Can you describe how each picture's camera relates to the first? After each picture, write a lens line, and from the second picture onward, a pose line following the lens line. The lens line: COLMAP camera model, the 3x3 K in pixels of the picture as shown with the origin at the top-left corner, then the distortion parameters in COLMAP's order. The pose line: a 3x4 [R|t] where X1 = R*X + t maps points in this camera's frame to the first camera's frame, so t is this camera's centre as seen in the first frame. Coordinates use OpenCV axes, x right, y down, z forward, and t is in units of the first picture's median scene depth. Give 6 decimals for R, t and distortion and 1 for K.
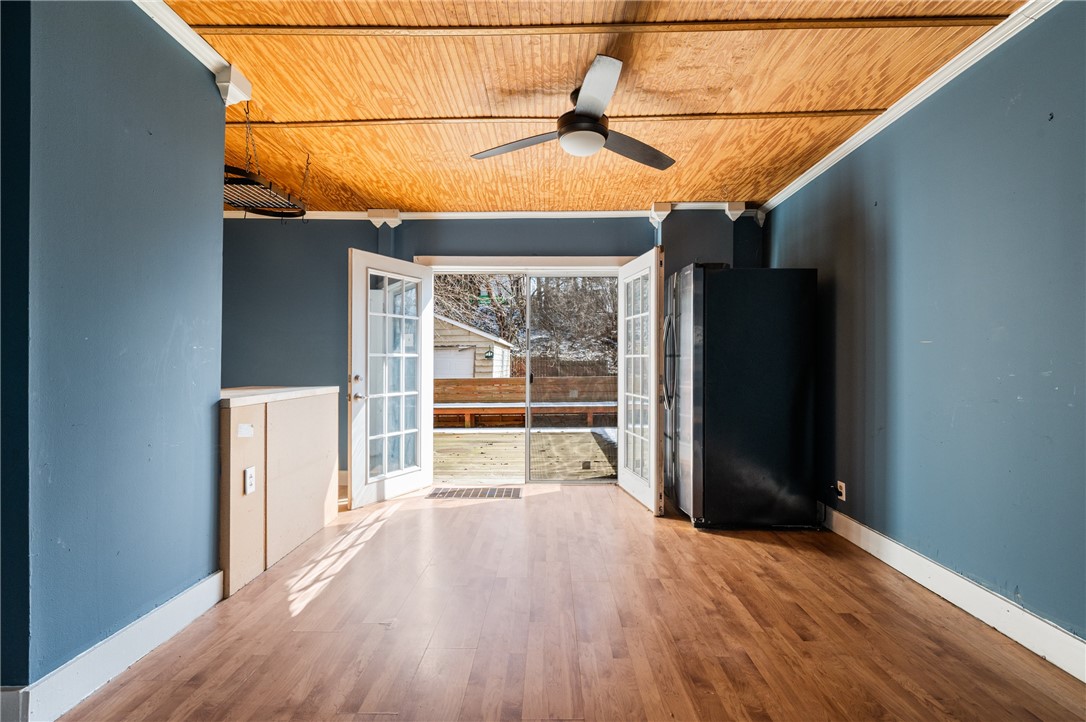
lens RADIAL K [[483.1, 0, 538.8], [0, 483.1, 359.1], [0, 0, 1]] dist [0.003958, -0.000181]
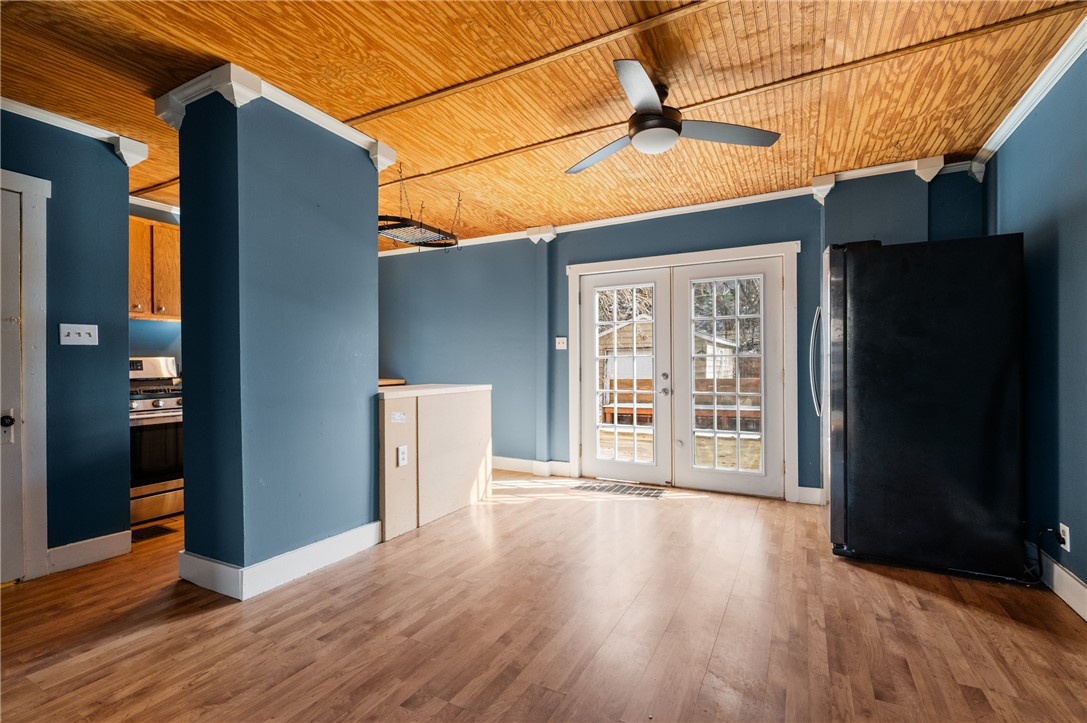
lens RADIAL K [[483.6, 0, 547.5], [0, 483.6, 364.7], [0, 0, 1]] dist [0.003958, -0.000181]
pose [[0.894116, -0.007565, -0.447772, 0.318395], [0.012190, 0.999898, 0.007448, 0.000224], [0.447670, -0.012117, 0.894117, 0.013831]]
